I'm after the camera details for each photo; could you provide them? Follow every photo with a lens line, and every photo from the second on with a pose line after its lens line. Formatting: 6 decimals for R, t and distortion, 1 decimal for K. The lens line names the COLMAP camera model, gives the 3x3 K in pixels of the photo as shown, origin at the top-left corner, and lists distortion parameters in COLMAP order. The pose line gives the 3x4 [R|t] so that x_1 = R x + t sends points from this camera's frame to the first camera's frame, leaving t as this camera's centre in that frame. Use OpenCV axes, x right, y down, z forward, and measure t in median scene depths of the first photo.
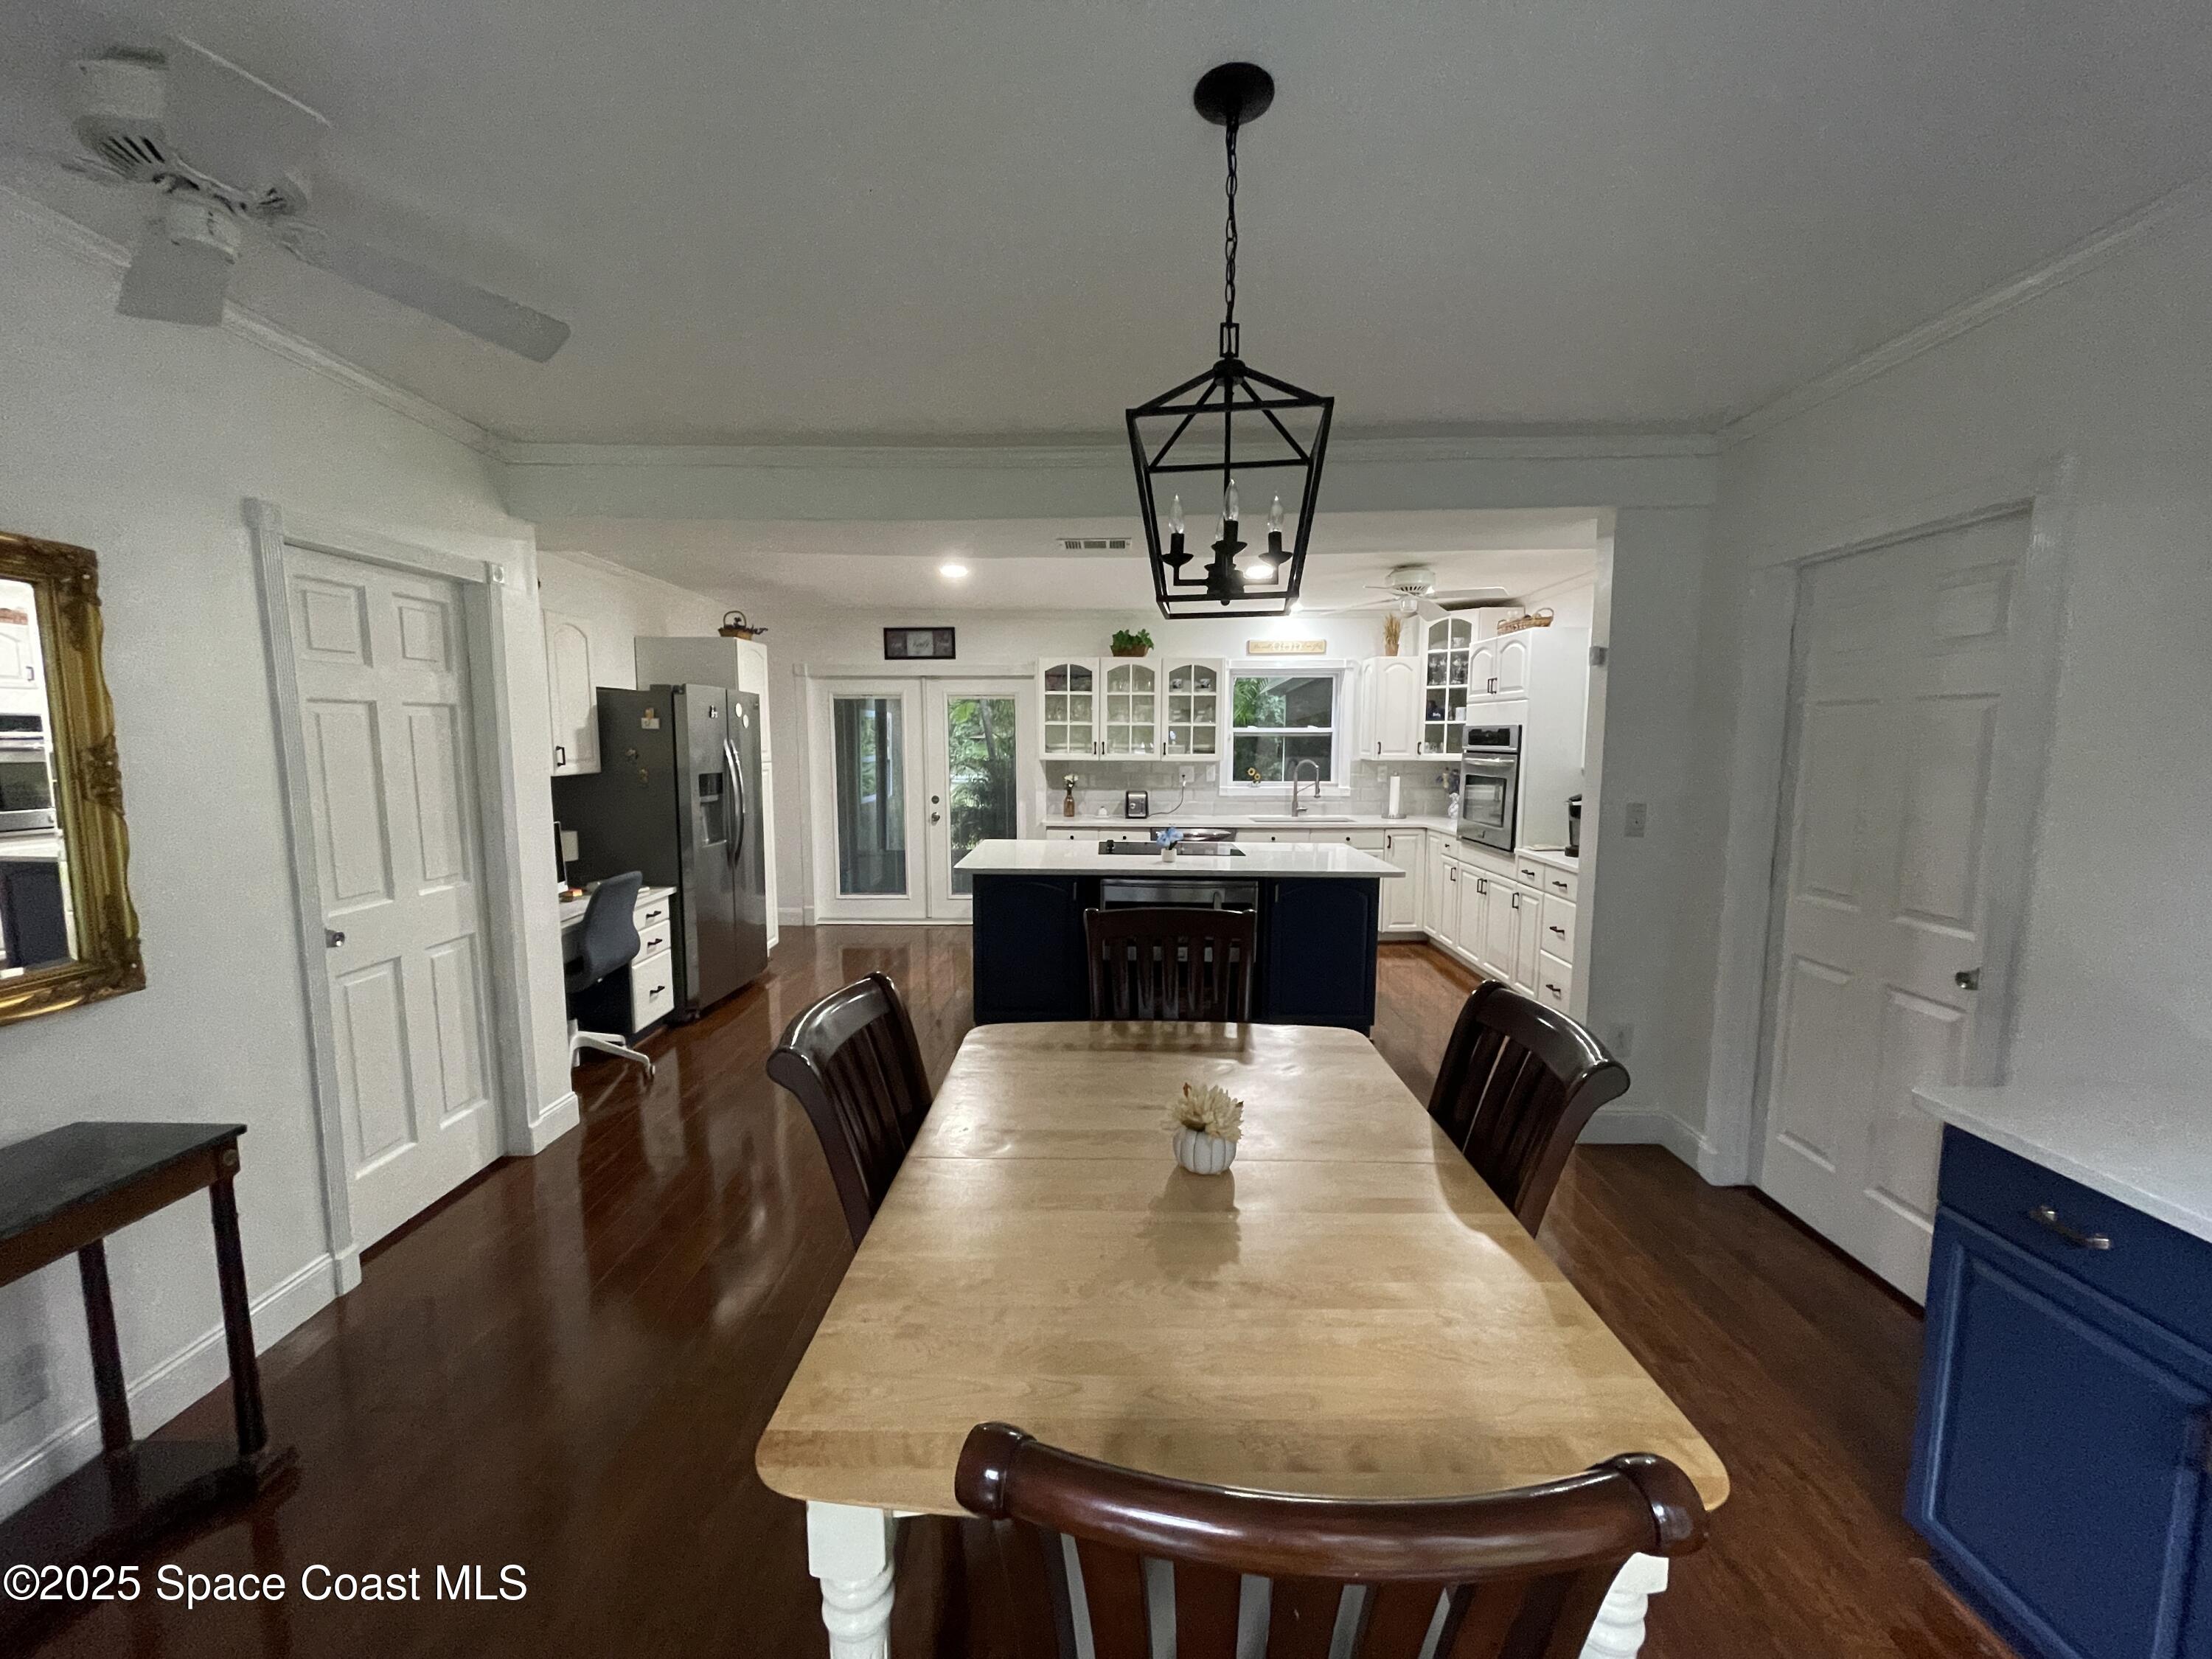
lens RADIAL K [[890.3, 0, 1109.9], [0, 890.3, 820.5], [0, 0, 1]] dist [0.000075, 0.000004]
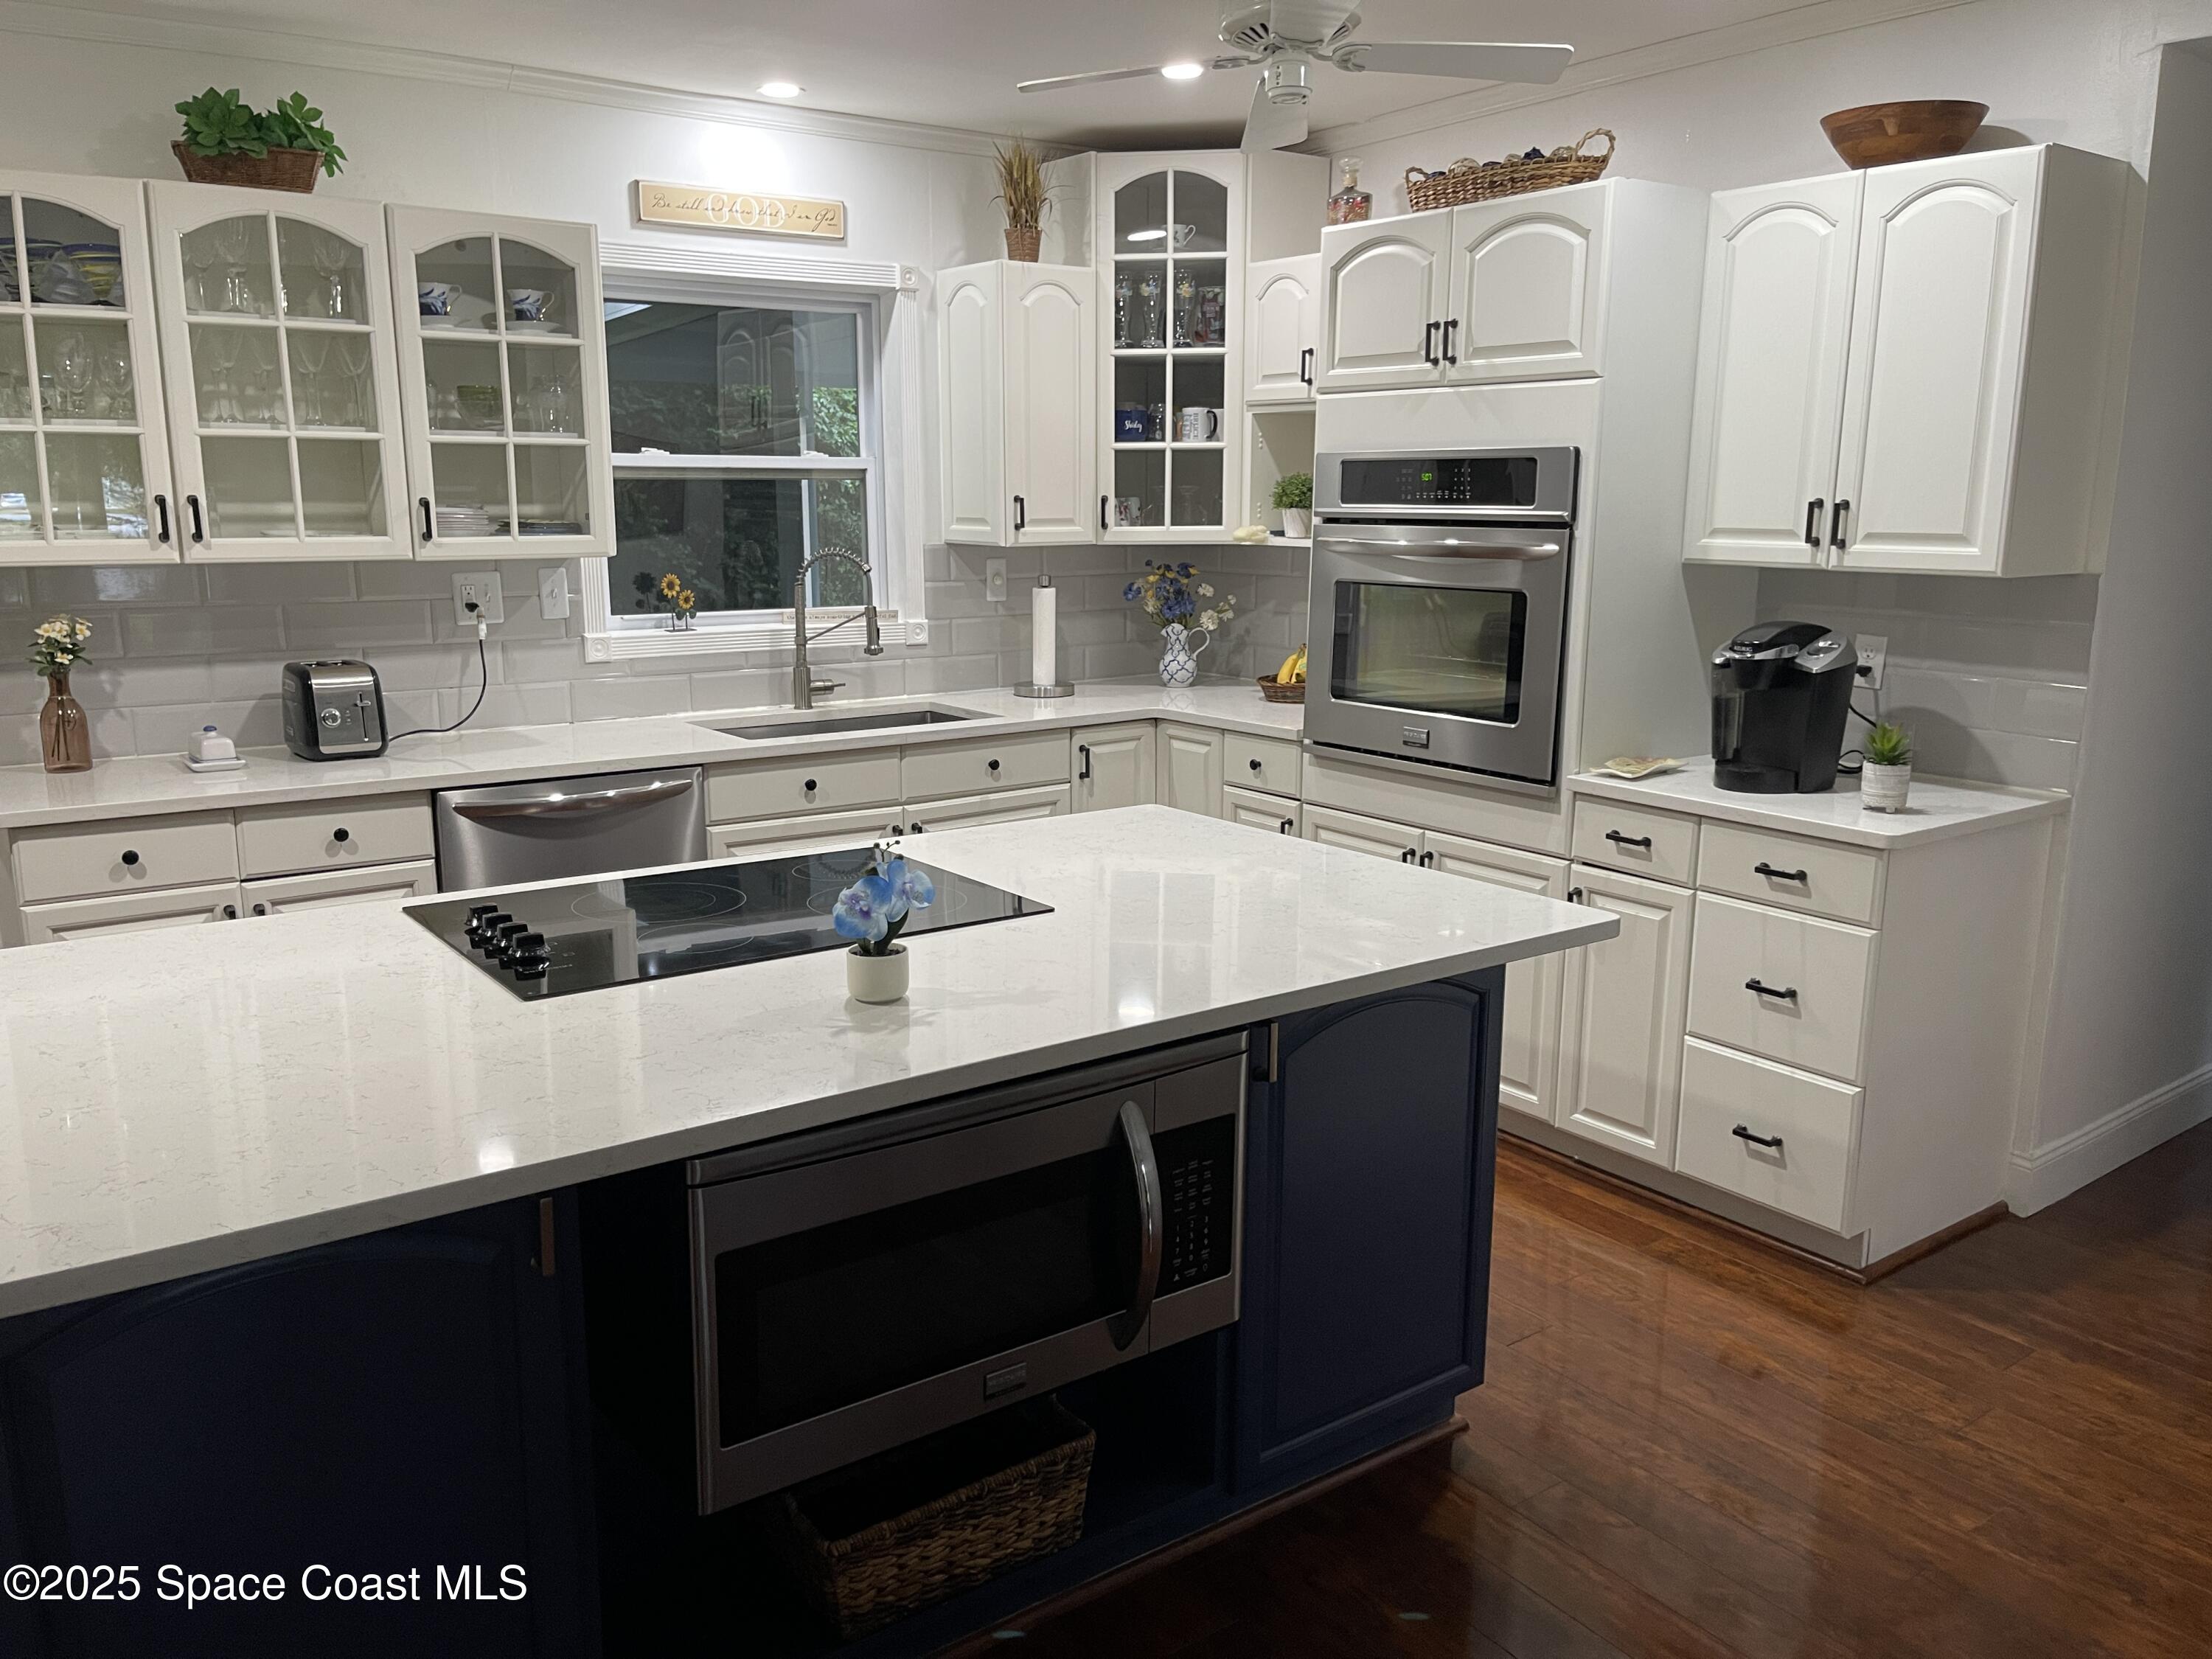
lens RADIAL K [[1669.0, 0, 1098.2], [0, 1669.0, 840.4], [0, 0, 1]] dist [0.051012, -0.066775]
pose [[0.808309, -0.120811, 0.576230, -0.095707], [0.055040, 0.989940, 0.130341, -0.034802], [-0.586180, -0.073640, 0.806827, 0.401100]]
